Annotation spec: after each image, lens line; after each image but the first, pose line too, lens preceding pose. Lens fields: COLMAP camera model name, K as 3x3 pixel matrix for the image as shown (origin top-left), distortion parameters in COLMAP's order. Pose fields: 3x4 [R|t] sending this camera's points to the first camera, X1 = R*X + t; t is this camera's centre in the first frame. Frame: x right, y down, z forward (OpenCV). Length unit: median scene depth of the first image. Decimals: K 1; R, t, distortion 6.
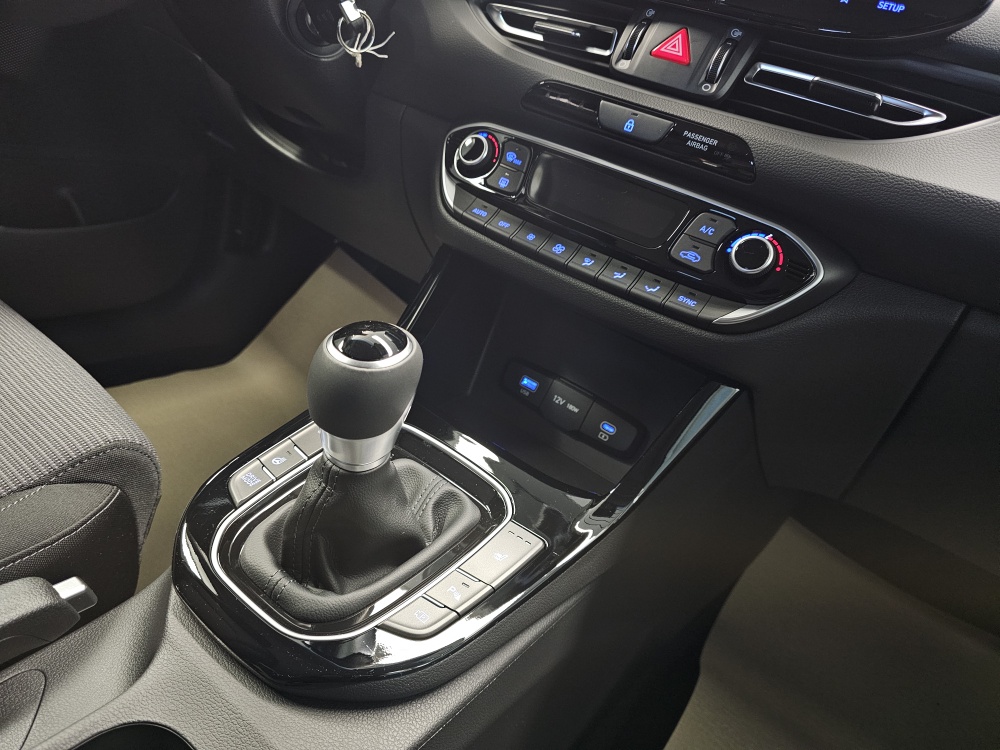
lens RADIAL K [[678.7, 0, 501.1], [0, 678.7, 370.5], [0, 0, 1]] dist [0.051274, -0.054780]
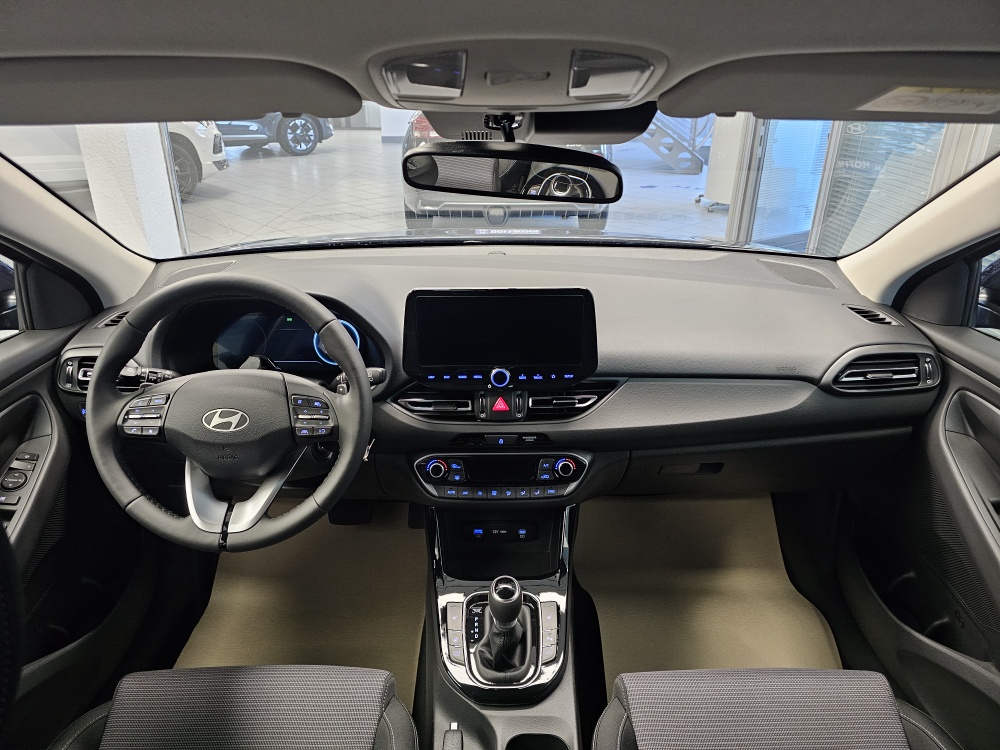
lens RADIAL K [[668.7, 0, 495.6], [0, 668.7, 379.6], [0, 0, 1]] dist [0.055012, -0.052508]
pose [[0.776795, -0.479422, 0.408343, -0.744275], [0.439619, 0.877098, 0.193479, -1.066592], [-0.450915, 0.029222, 0.892089, -1.234456]]
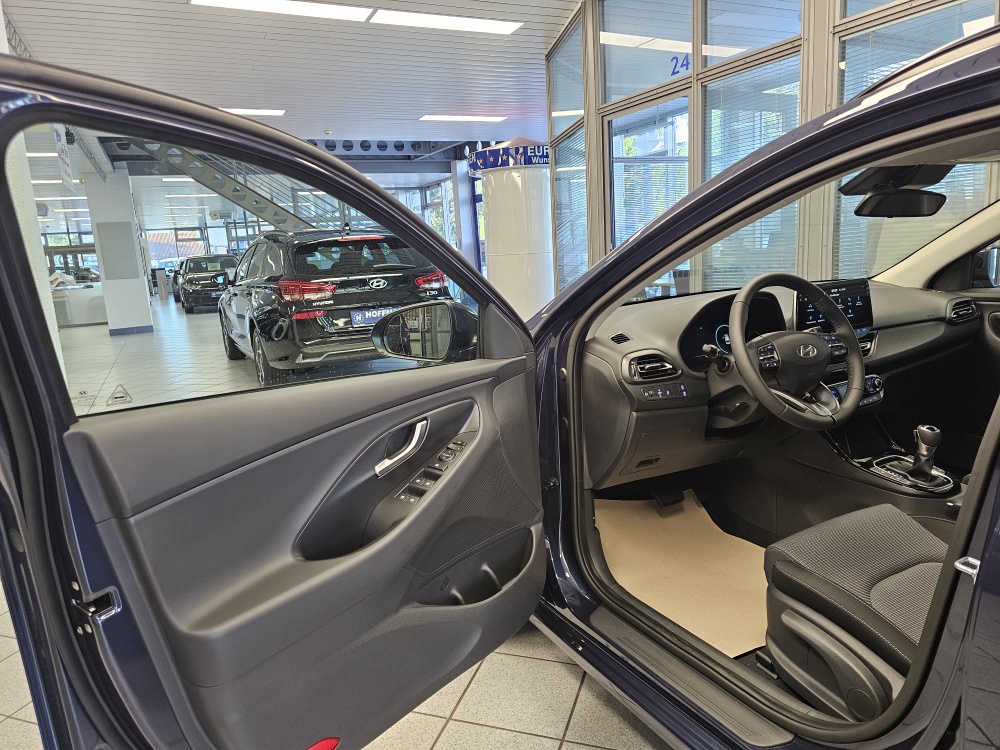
lens RADIAL K [[668.7, 0, 495.6], [0, 668.7, 379.6], [0, 0, 1]] dist [0.055012, -0.052508]
pose [[0.406556, -0.456478, 0.791417, -4.120817], [0.535203, 0.821039, 0.198627, -2.367436], [-0.740453, 0.342815, 0.578106, 0.219987]]
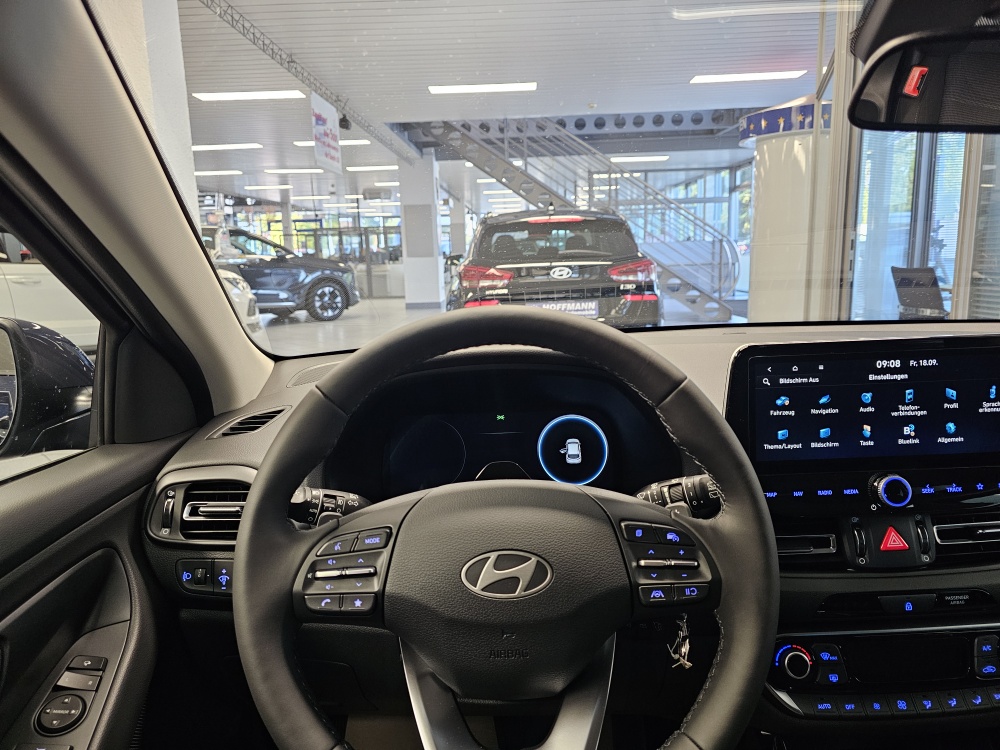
lens RADIAL K [[678.7, 0, 501.1], [0, 678.7, 370.5], [0, 0, 1]] dist [0.051274, -0.054780]
pose [[0.763484, -0.389005, 0.515527, -1.035589], [0.471454, 0.881265, -0.033230, -1.170656], [-0.441389, 0.268418, 0.856229, 0.006287]]
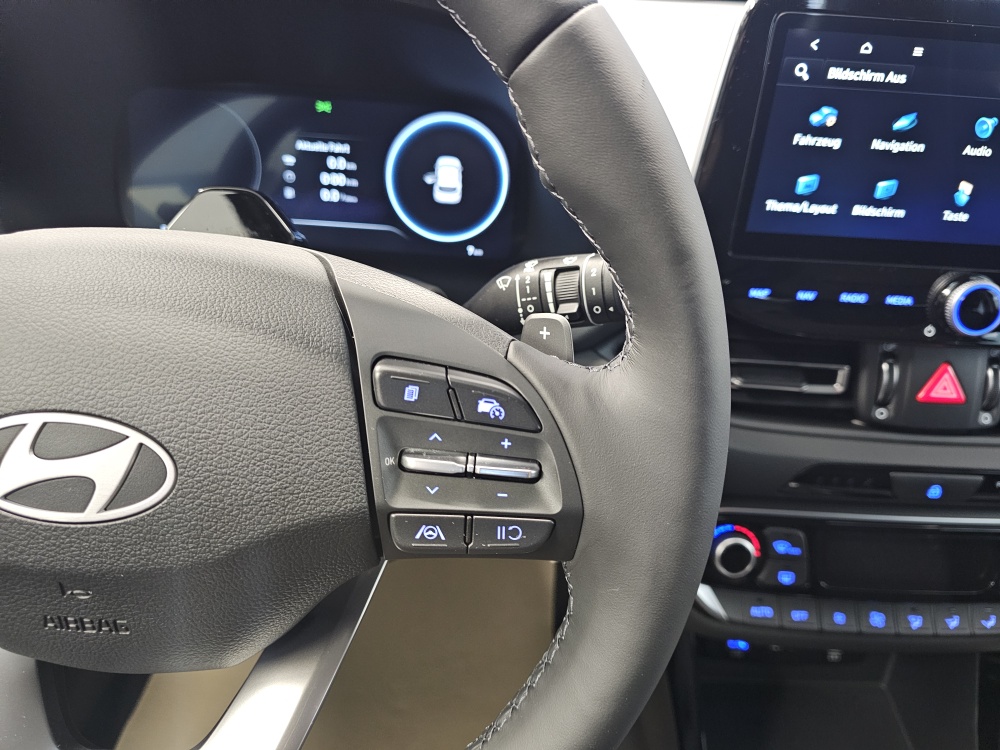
lens RADIAL K [[697.7, 0, 505.1], [0, 697.7, 373.2], [0, 0, 1]] dist [0.027307, -0.056696]
pose [[0.801914, -0.487043, 0.346009, -0.500282], [0.387688, 0.864874, 0.318890, -1.006891], [-0.454568, -0.121579, 0.882376, 0.483063]]
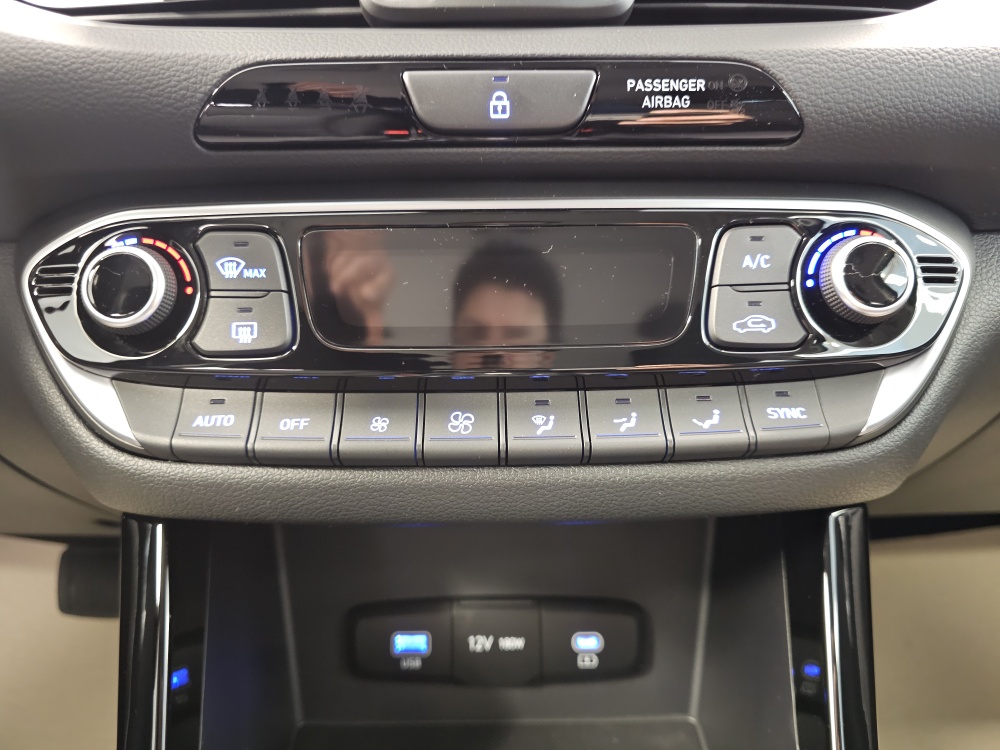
lens RADIAL K [[668.7, 0, 495.6], [0, 668.7, 379.6], [0, 0, 1]] dist [0.055012, -0.052508]
pose [[0.773606, -0.429151, 0.466222, -0.087753], [0.445293, 0.891635, 0.081859, -0.243896], [-0.450830, 0.144279, 0.880872, 0.660641]]
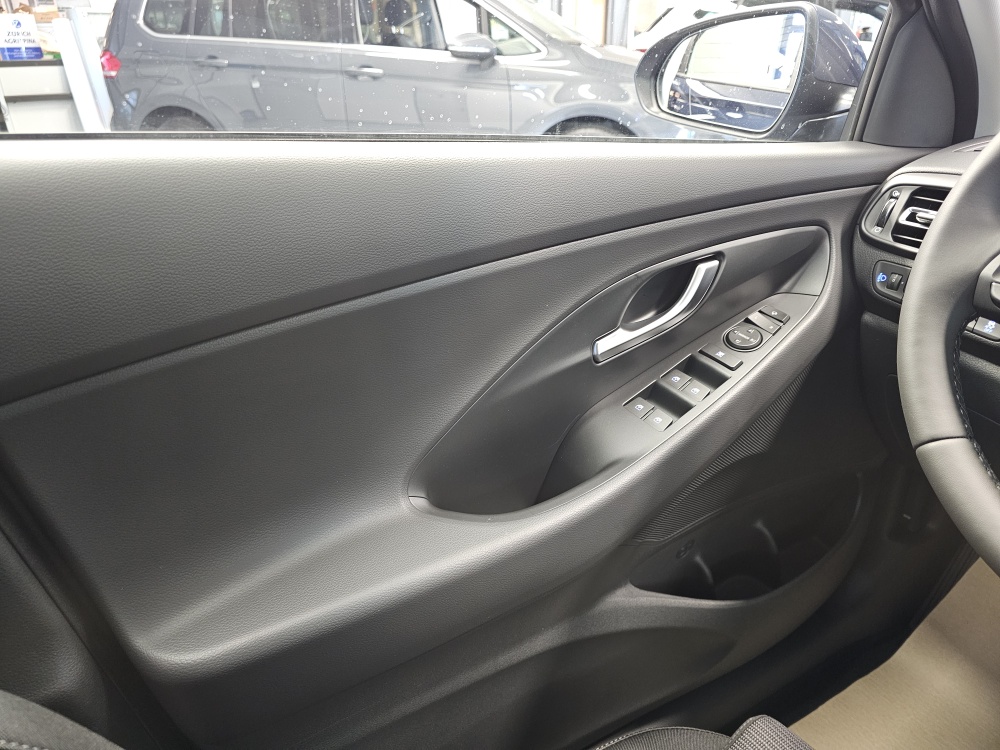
lens RADIAL K [[678.7, 0, 501.1], [0, 678.7, 370.5], [0, 0, 1]] dist [0.051274, -0.054780]
pose [[0.887621, -0.099258, -0.449752, -1.047147], [0.077434, 0.994763, -0.066716, -0.904332], [0.454019, 0.024393, 0.890658, -0.015988]]
